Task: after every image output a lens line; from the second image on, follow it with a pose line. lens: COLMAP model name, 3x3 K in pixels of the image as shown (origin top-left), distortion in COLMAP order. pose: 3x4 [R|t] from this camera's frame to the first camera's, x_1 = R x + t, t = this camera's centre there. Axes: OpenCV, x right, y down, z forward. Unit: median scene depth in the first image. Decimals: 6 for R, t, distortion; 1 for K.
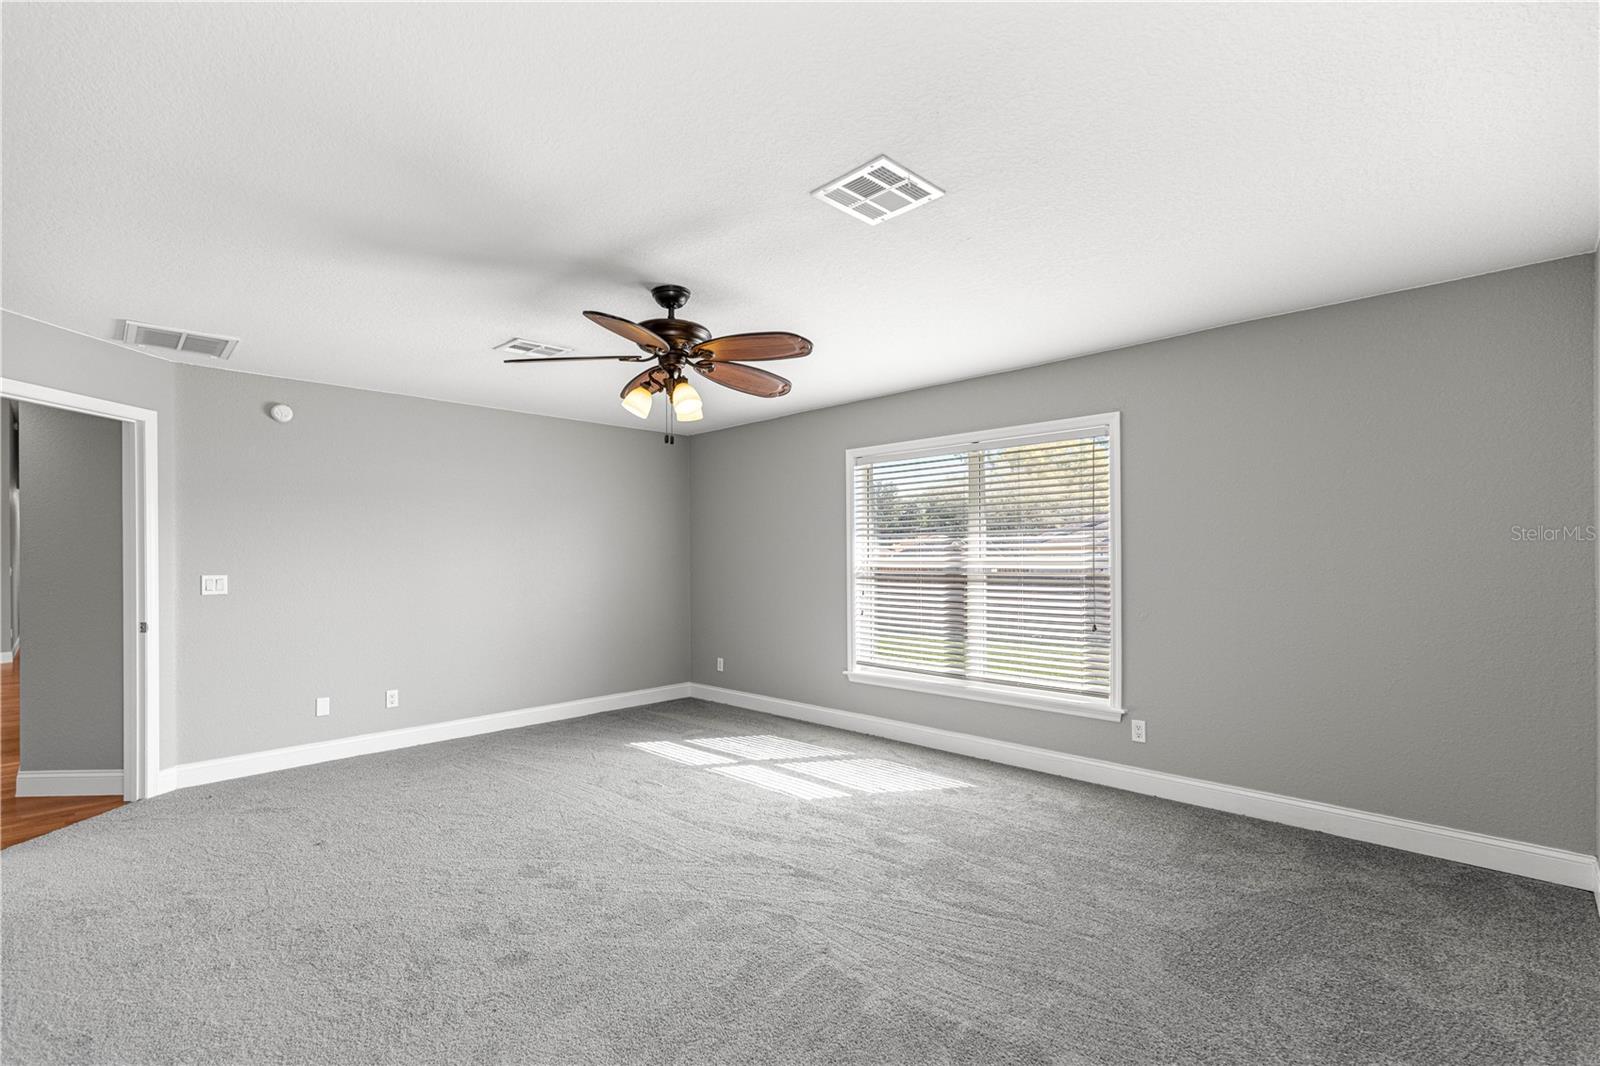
lens RADIAL K [[736.1, 0, 796.1], [0, 736.1, 588.8], [0, 0, 1]] dist [0.001479, -0.000193]
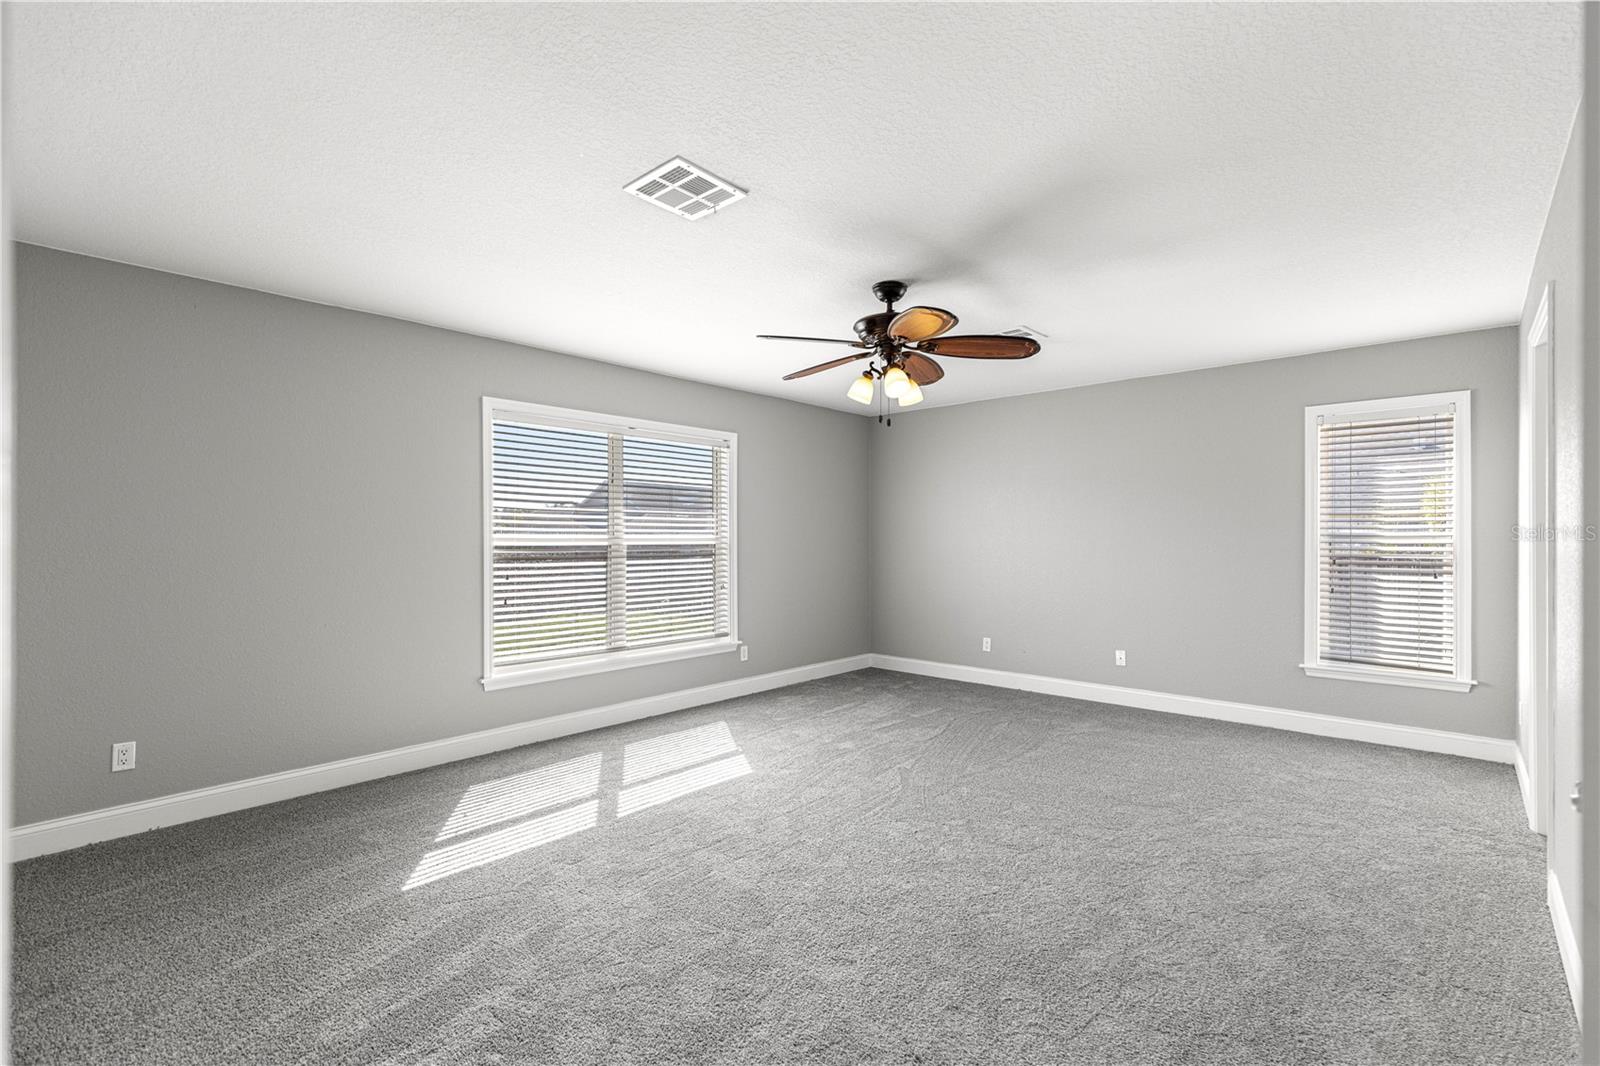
lens RADIAL K [[714.3, 0, 794.7], [0, 714.3, 539.3], [0, 0, 1]] dist [-0.001146, -0.000113]
pose [[-0.023144, -0.005162, 0.999719, -0.865540], [0.041160, 0.999134, 0.006112, -0.034838], [-0.998884, 0.041290, -0.022912, 0.834525]]
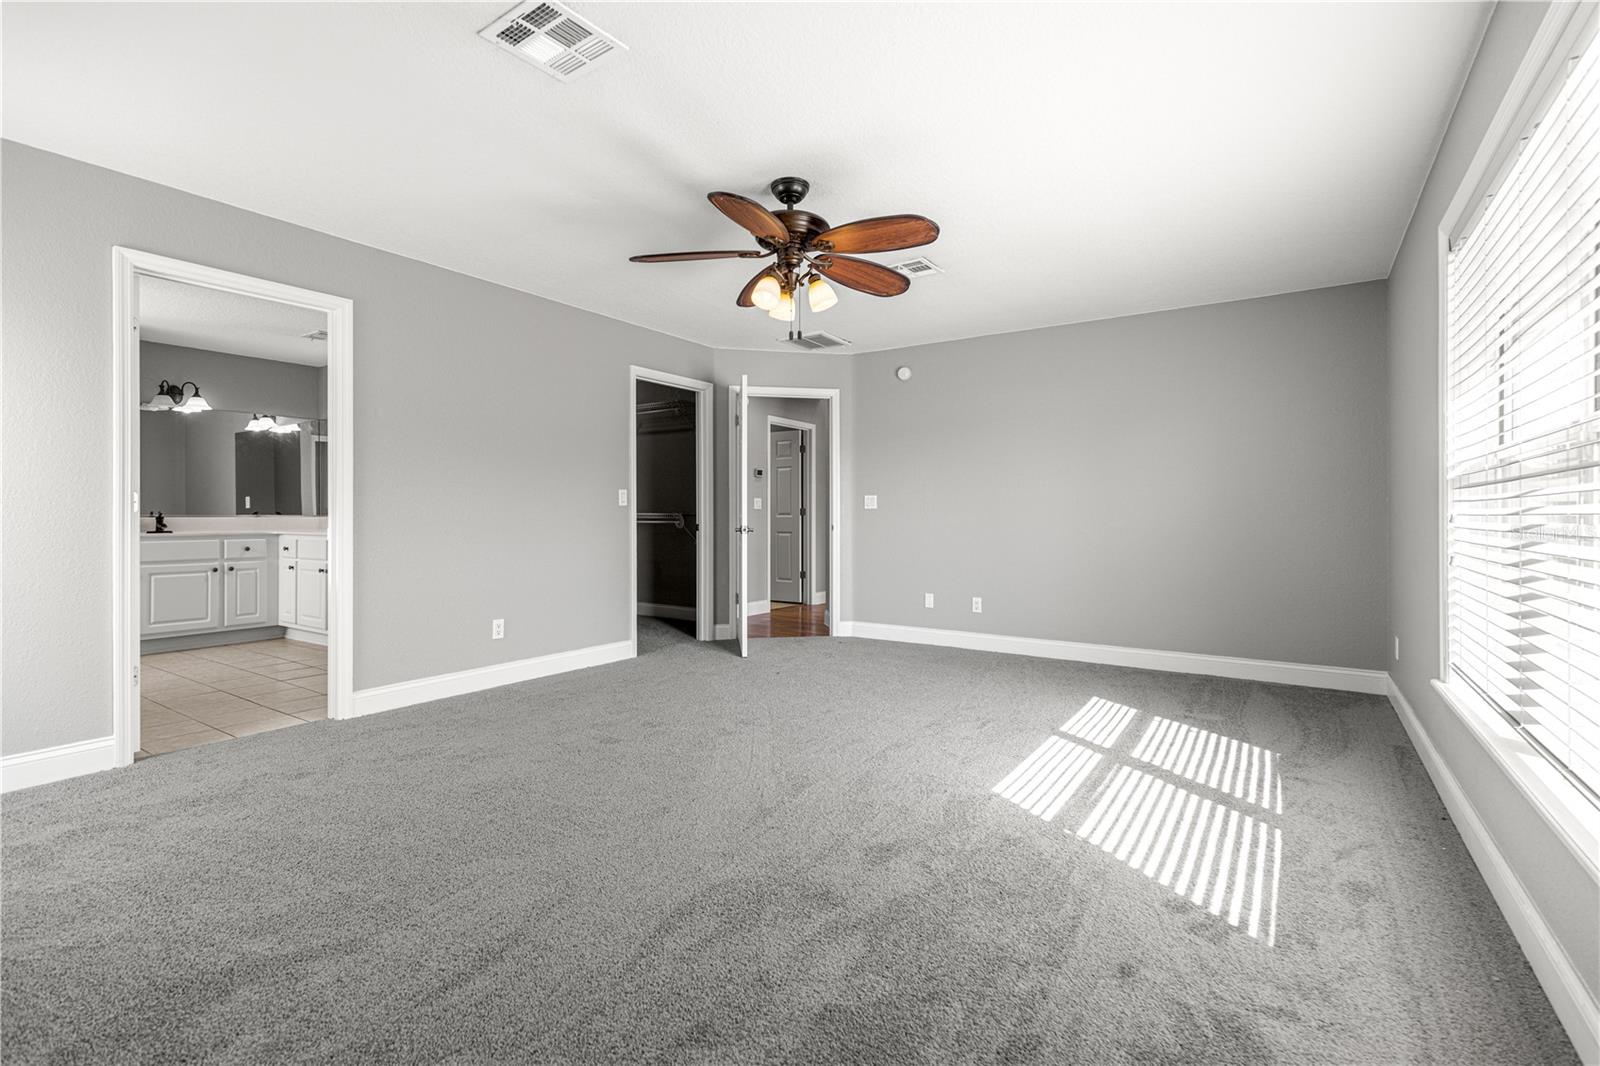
lens RADIAL K [[724.0, 0, 802.6], [0, 724.0, 539.5], [0, 0, 1]] dist [0.000871, -0.000004]
pose [[0.176067, 0.039578, -0.983582, 0.567208], [-0.052208, 0.998161, 0.030819, 0.031014], [0.982993, 0.045925, 0.177809, 0.603964]]
